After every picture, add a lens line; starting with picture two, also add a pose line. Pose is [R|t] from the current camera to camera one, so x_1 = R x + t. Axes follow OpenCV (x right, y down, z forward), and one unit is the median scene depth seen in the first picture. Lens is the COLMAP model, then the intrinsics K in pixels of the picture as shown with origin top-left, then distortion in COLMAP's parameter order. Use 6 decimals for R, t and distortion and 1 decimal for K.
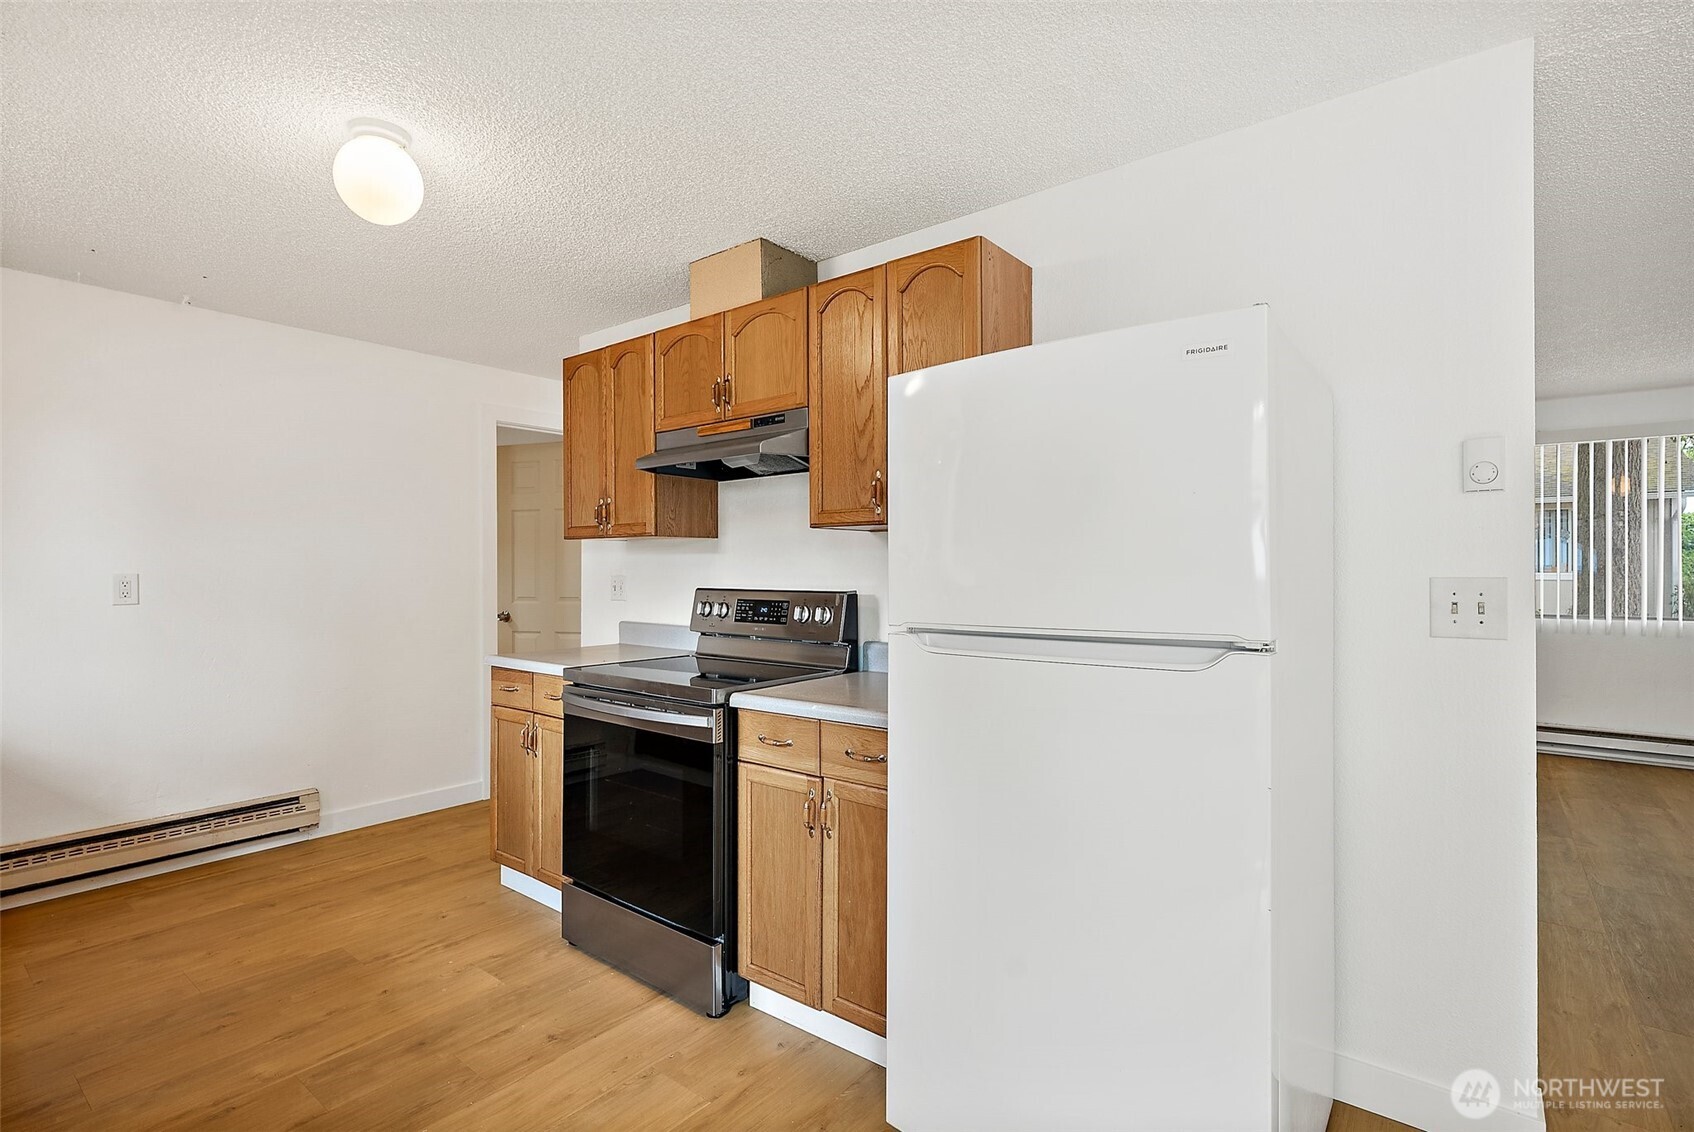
lens RADIAL K [[792.9, 0, 847.0], [0, 792.9, 566.0], [0, 0, 1]] dist [-0.002596, -0.000504]
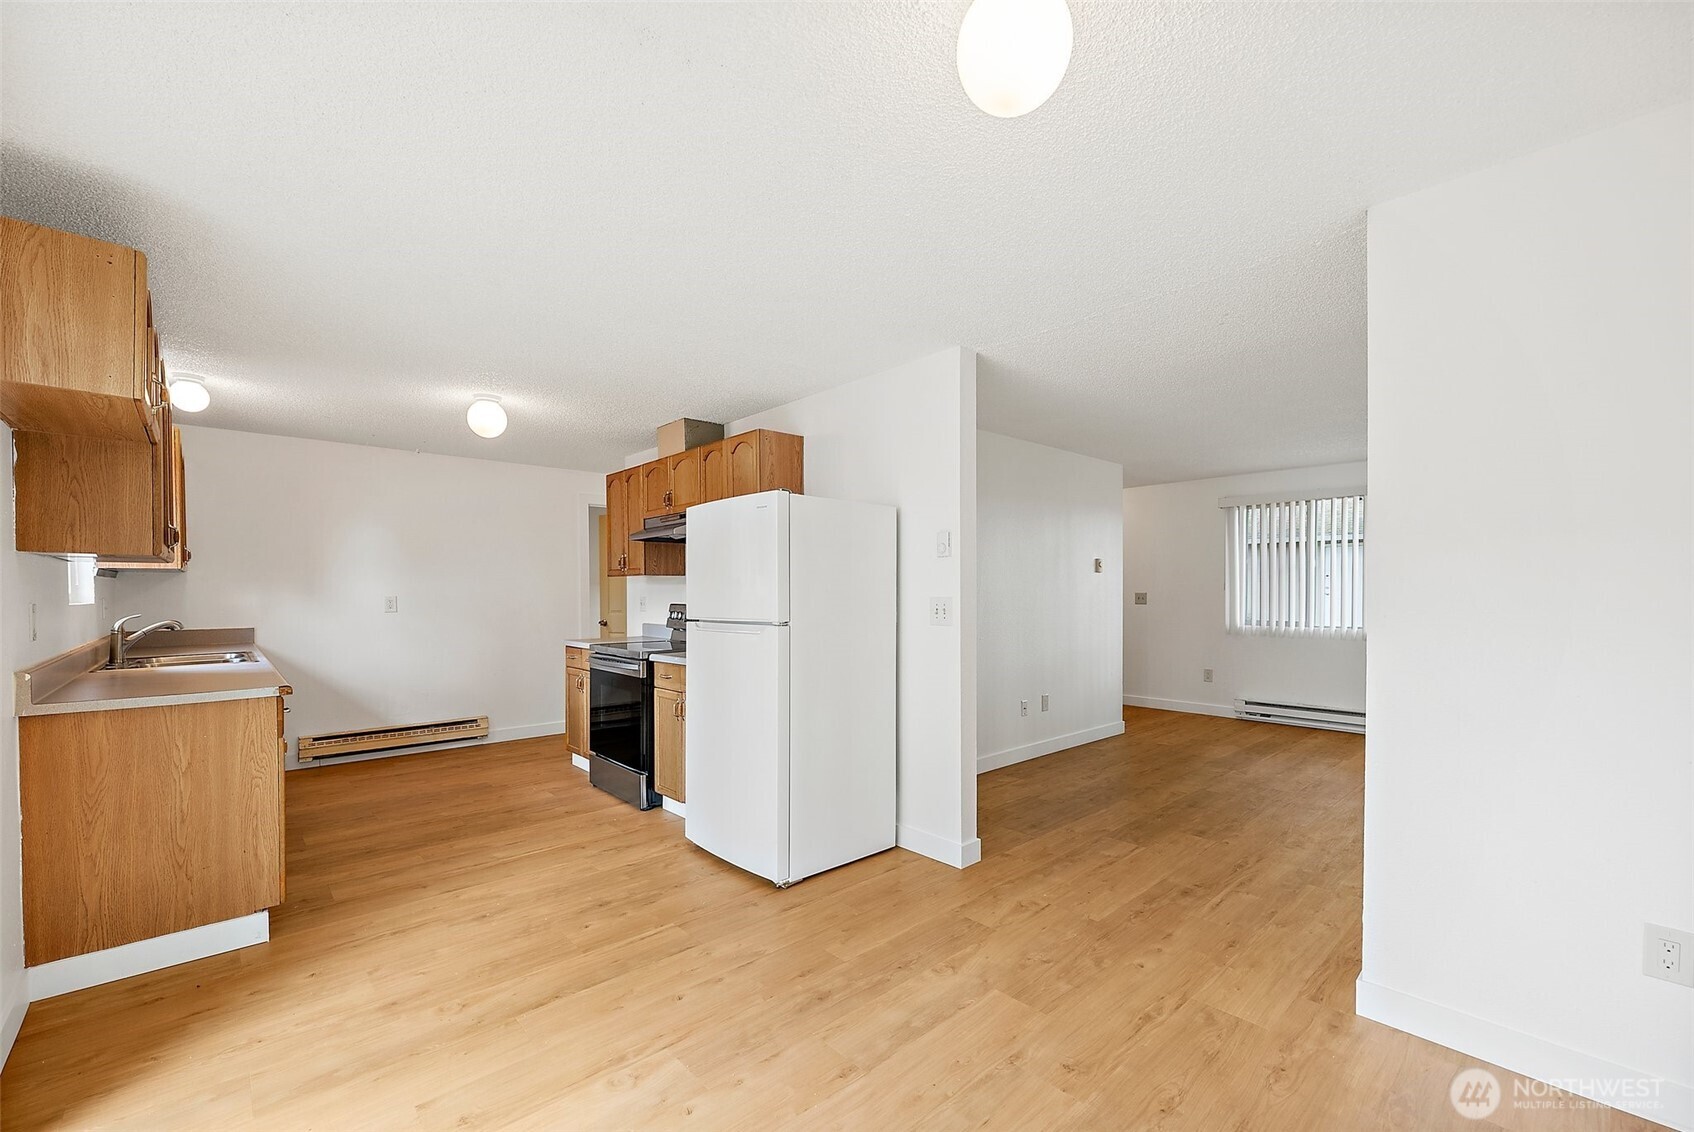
lens RADIAL K [[701.9, 0, 853.0], [0, 701.9, 601.0], [0, 0, 1]] dist [0.001192, -0.000033]
pose [[0.986929, 0.000479, -0.161154, 0.515800], [0.002155, 0.999867, 0.016165, -0.003751], [0.161140, -0.016301, 0.986797, -0.549012]]
